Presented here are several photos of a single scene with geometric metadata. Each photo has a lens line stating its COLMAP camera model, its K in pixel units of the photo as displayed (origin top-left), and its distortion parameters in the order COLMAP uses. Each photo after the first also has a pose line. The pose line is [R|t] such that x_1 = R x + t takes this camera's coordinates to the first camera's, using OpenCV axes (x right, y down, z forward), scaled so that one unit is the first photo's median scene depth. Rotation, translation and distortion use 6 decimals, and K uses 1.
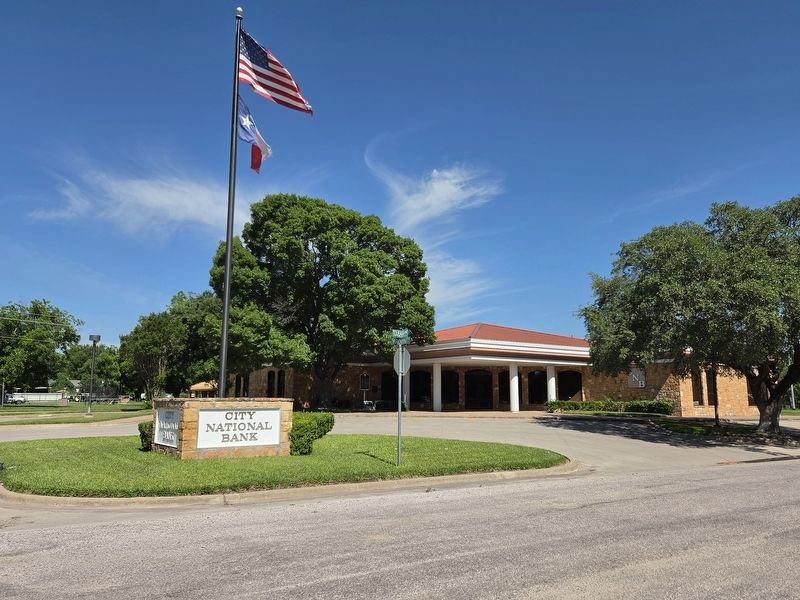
lens RADIAL K [[610.0, 0, 400.0], [0, 610.0, 300.0], [0, 0, 1]] dist [0.000763, -0.000057]
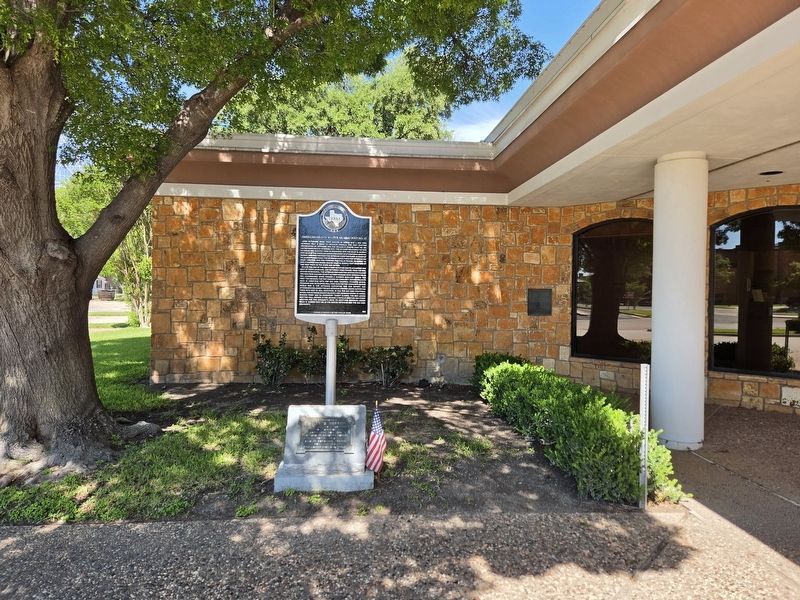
lens RADIAL K [[535.7, 0, 400.2], [0, 535.7, 287.9], [0, 0, 1]] dist [0.049816, 0.000563]
pose [[0.870046, 0.006777, -0.492924, 0.016261], [0.072416, 0.987301, 0.141393, 0.112780], [0.487623, -0.158714, 0.858507, 0.831346]]
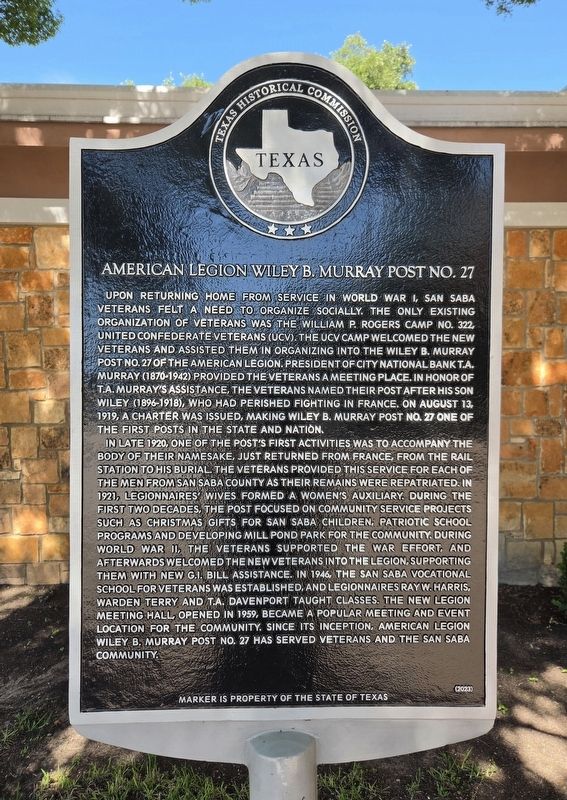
lens RADIAL K [[537.0, 0, 286.2], [0, 537.0, 355.2], [0, 0, 1]] dist [0.001980, 0.000749]
pose [[0.843968, -0.007789, -0.536337, -0.044556], [0.095653, 0.986053, 0.136198, 0.117975], [0.527795, -0.166249, 0.832942, 0.910714]]
